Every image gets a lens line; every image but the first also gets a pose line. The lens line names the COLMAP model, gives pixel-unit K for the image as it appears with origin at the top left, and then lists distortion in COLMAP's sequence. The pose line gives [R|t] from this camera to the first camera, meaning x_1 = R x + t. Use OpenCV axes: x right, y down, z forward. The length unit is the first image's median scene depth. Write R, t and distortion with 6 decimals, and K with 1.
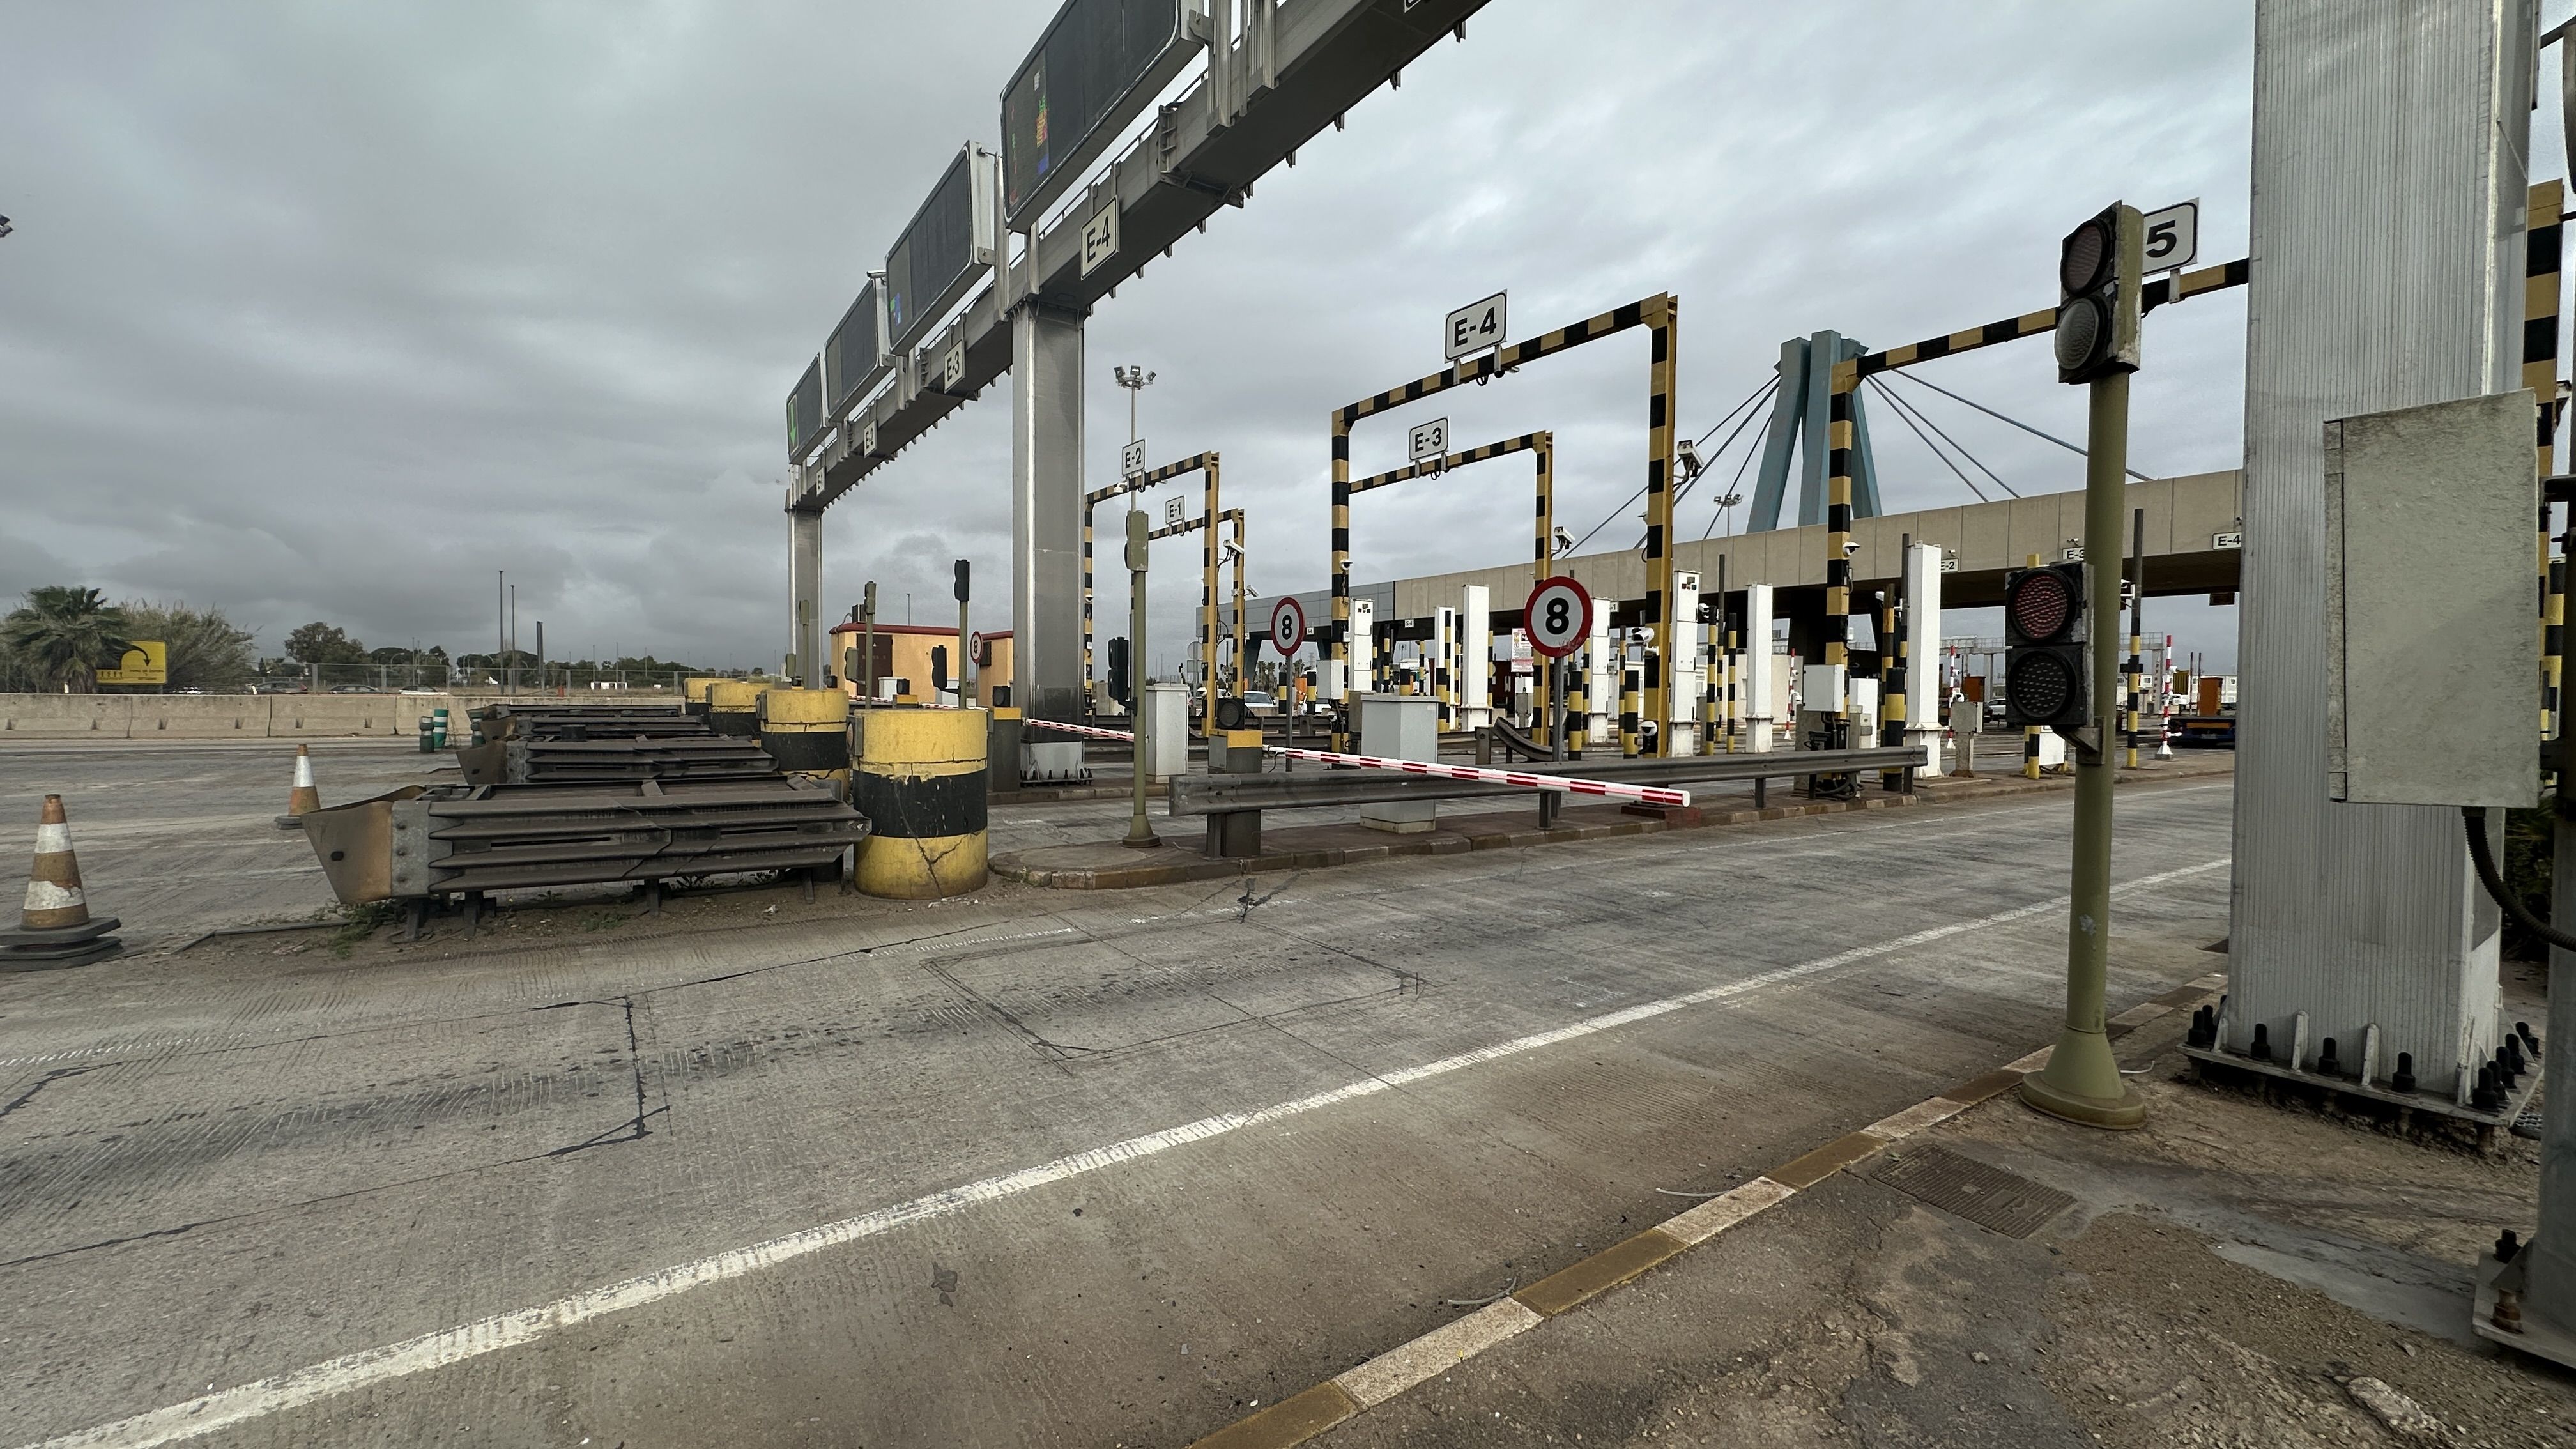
lens RADIAL K [[1029.1, 0, 1287.5], [0, 1029.1, 722.4], [0, 0, 1]] dist [-0.002113, -0.000146]
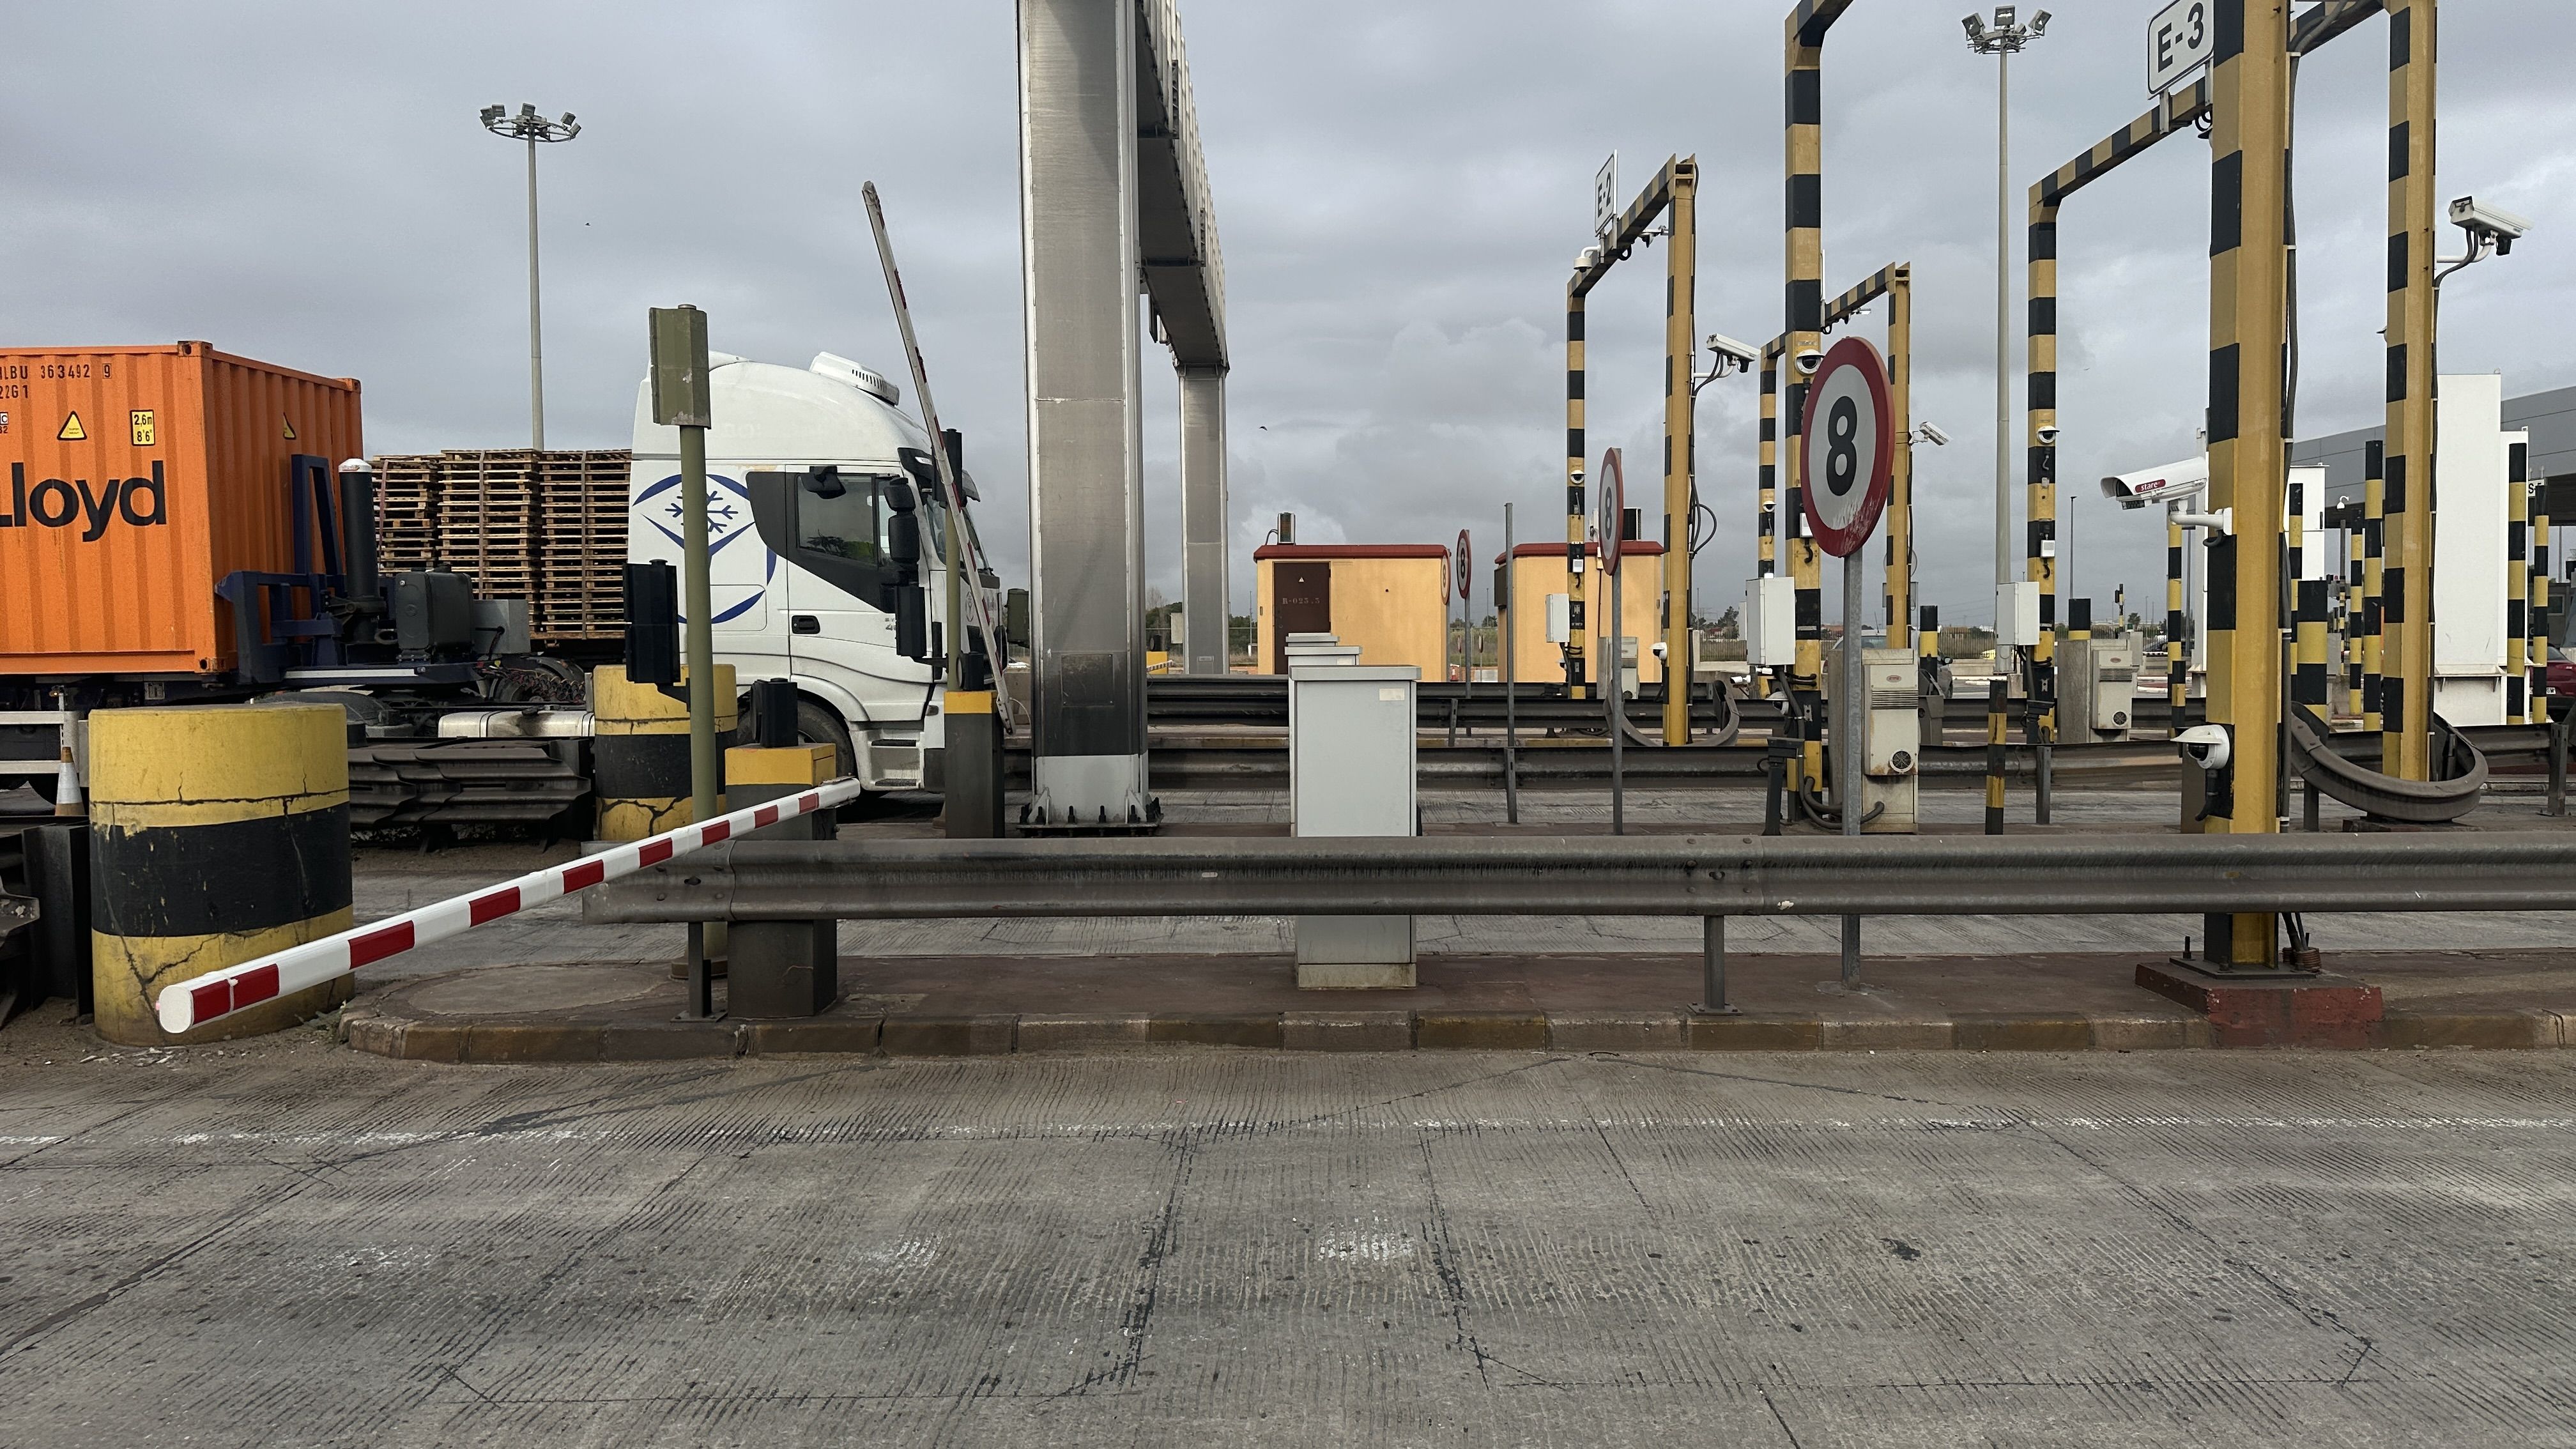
lens RADIAL K [[1776.7, 0, 1288.7], [0, 1776.7, 713.8], [0, 0, 1]] dist [0.143997, -0.223969]
pose [[0.826658, 0.003574, -0.562694, 0.417581], [0.000552, 0.999974, 0.007162, -0.009525], [0.562705, -0.006231, 0.826634, 0.308259]]
